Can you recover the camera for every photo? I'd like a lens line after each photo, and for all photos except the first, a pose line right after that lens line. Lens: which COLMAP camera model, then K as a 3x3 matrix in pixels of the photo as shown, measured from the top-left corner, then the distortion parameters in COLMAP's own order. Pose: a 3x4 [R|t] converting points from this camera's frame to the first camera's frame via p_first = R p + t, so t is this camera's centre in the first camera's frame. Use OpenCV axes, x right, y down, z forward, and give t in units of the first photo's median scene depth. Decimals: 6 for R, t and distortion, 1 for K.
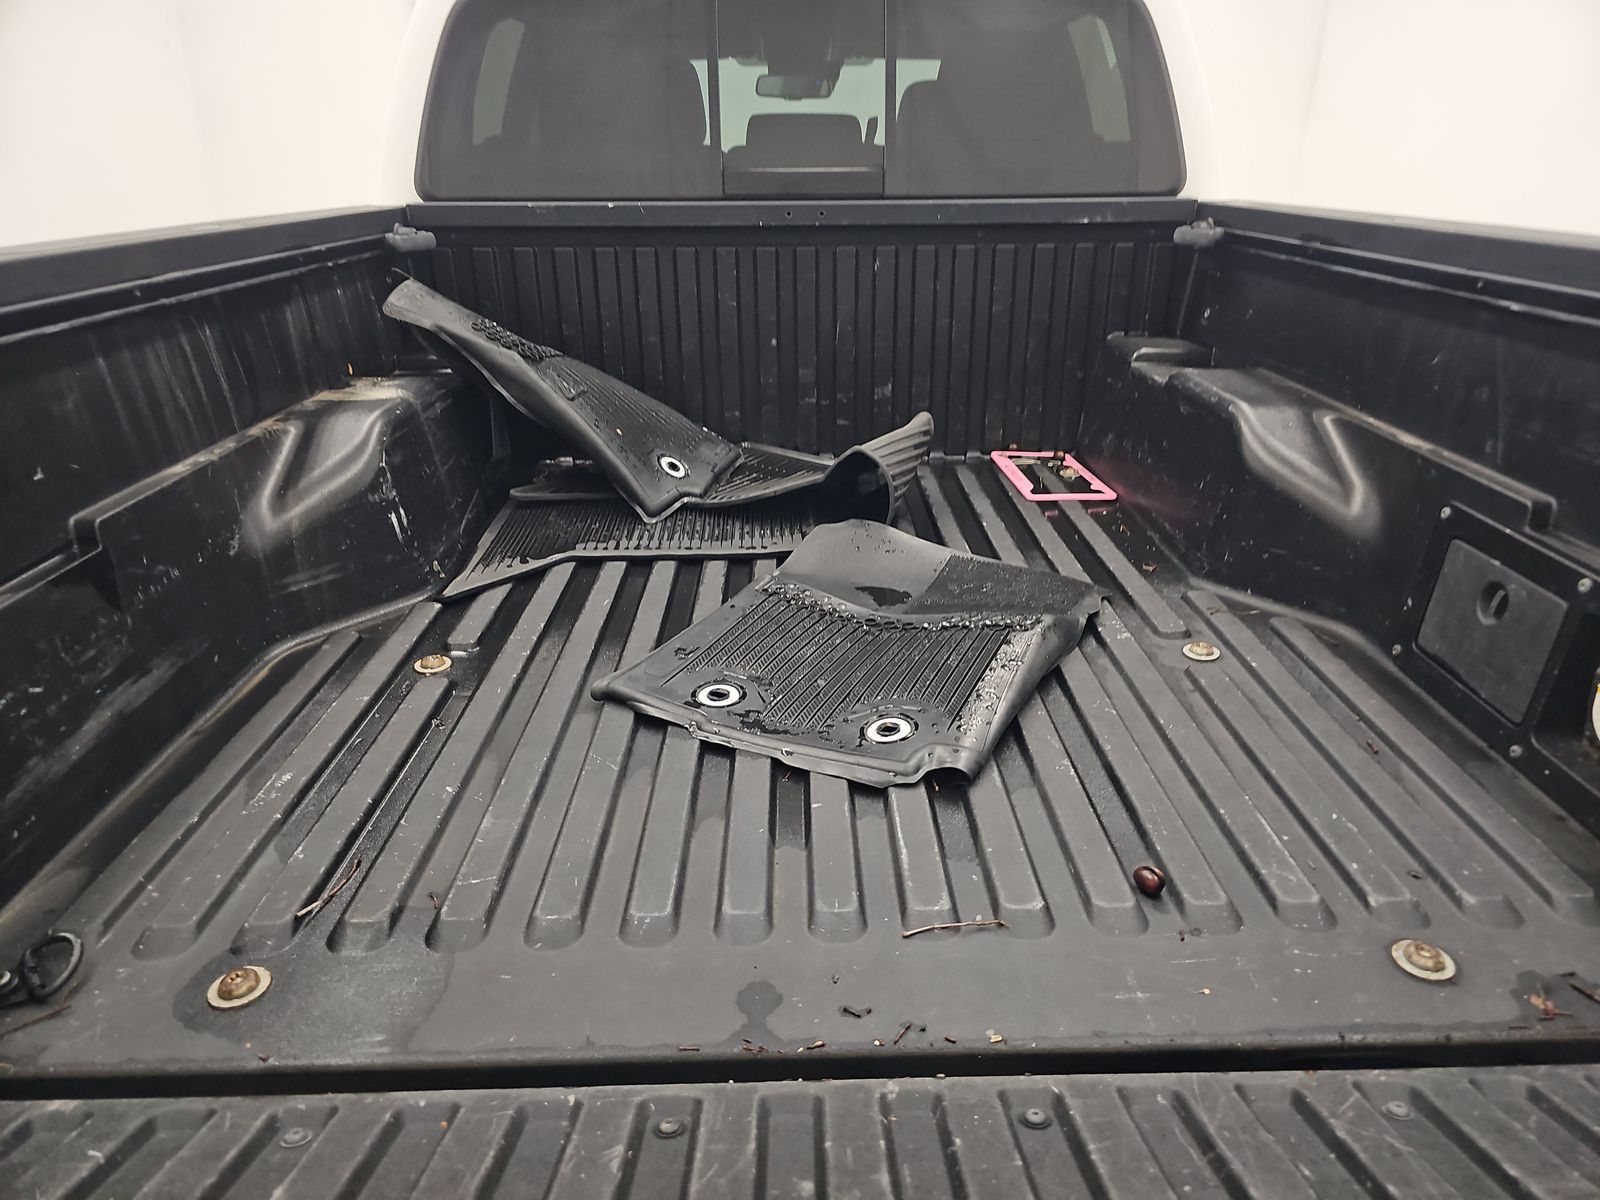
lens RADIAL K [[1082.0, 0, 795.3], [0, 1082.0, 603.0], [0, 0, 1]] dist [0.013398, -0.032049]
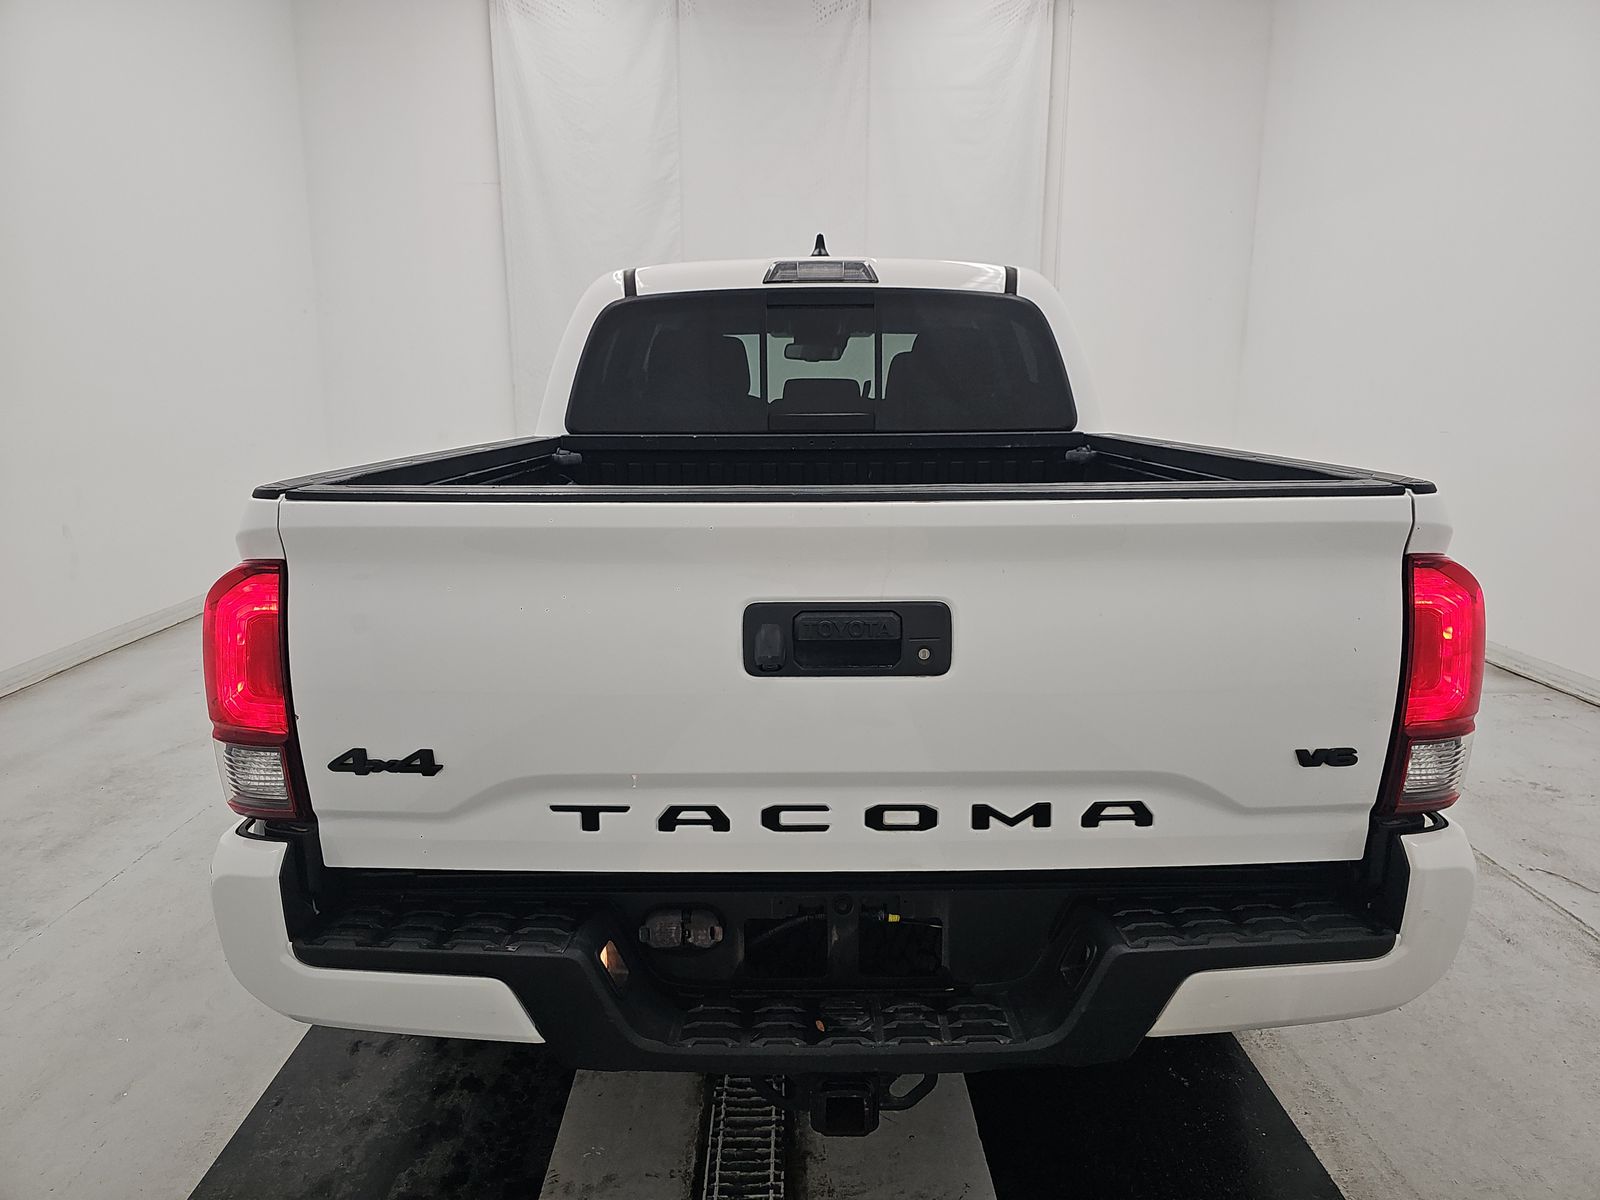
lens RADIAL K [[1082.0, 0, 793.9], [0, 1082.0, 593.5], [0, 0, 1]] dist [0.013398, -0.032049]
pose [[0.999868, 0.002641, -0.016057, -0.005824], [-0.005913, 0.978259, -0.207304, 0.159228], [0.015160, 0.207371, 0.978145, -0.429941]]
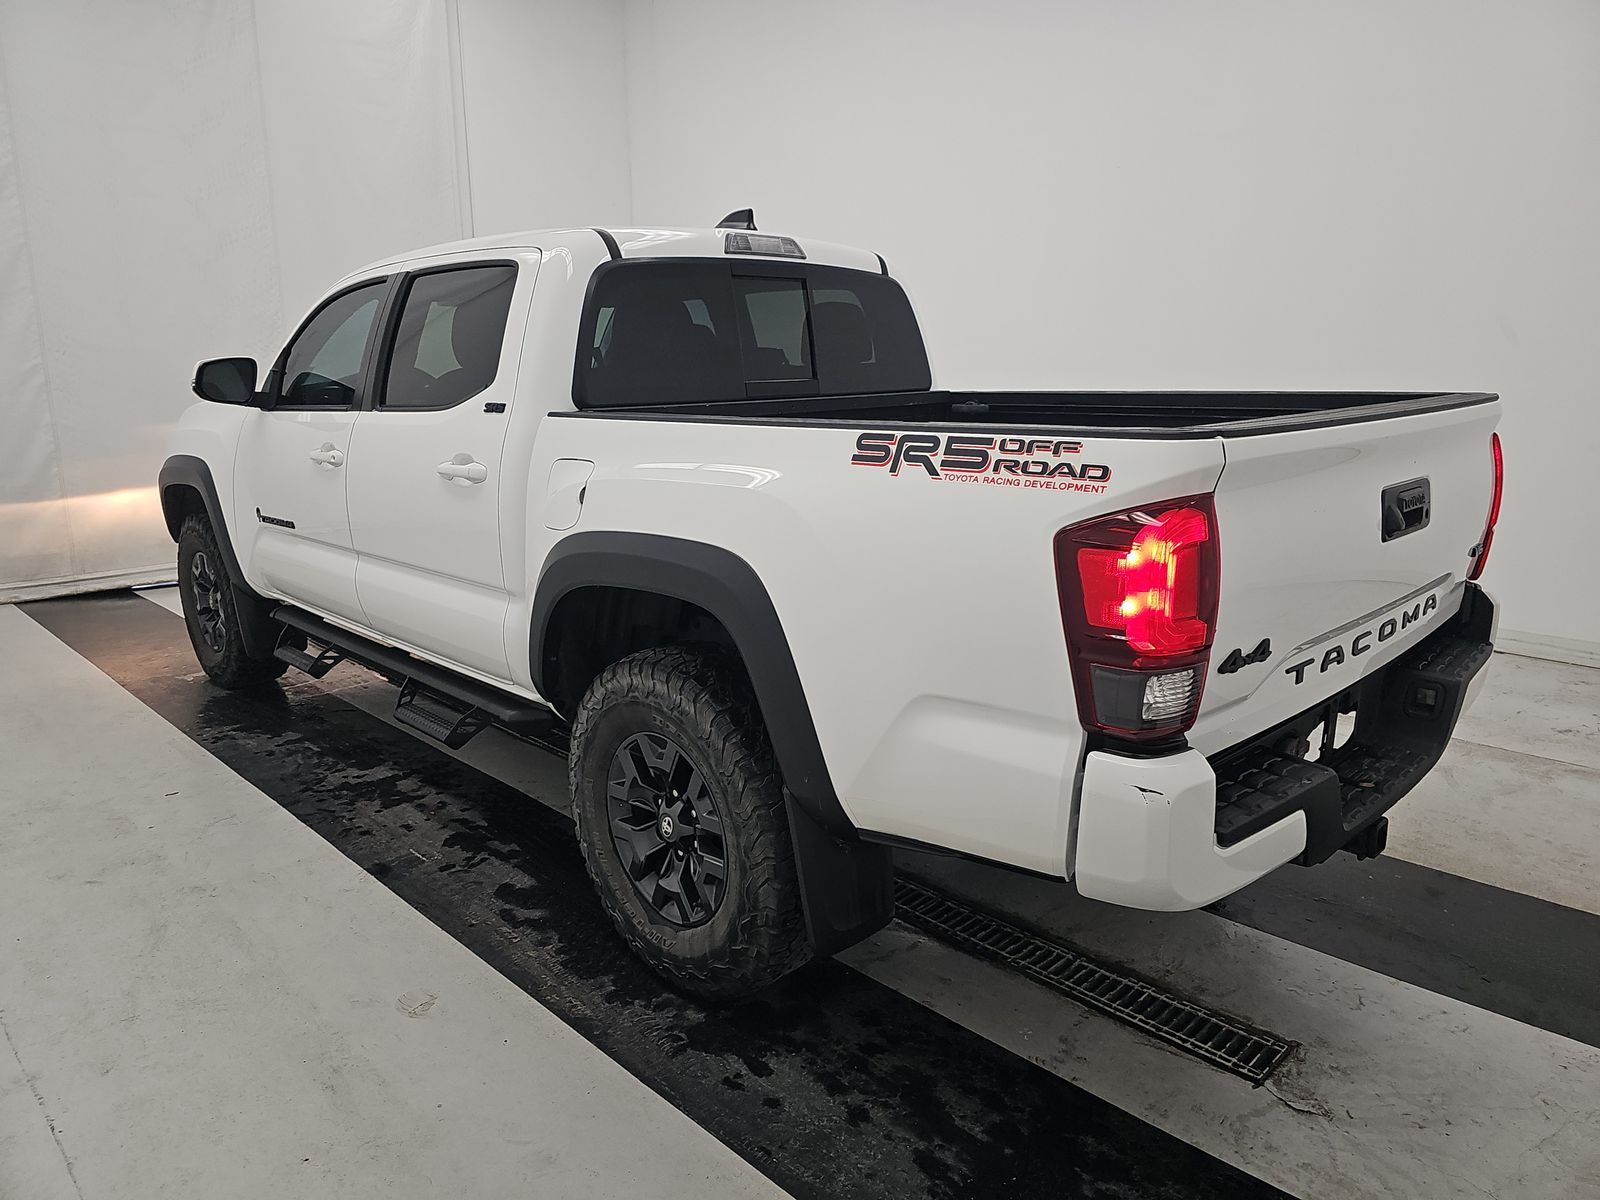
lens RADIAL K [[1082.0, 0, 799.4], [0, 1082.0, 596.9], [0, 0, 1]] dist [0.013398, -0.032049]
pose [[0.725003, -0.153561, 0.671409, -1.107103], [0.279352, 0.956607, -0.082862, 0.047928], [-0.629550, 0.247635, 0.736440, -0.123425]]
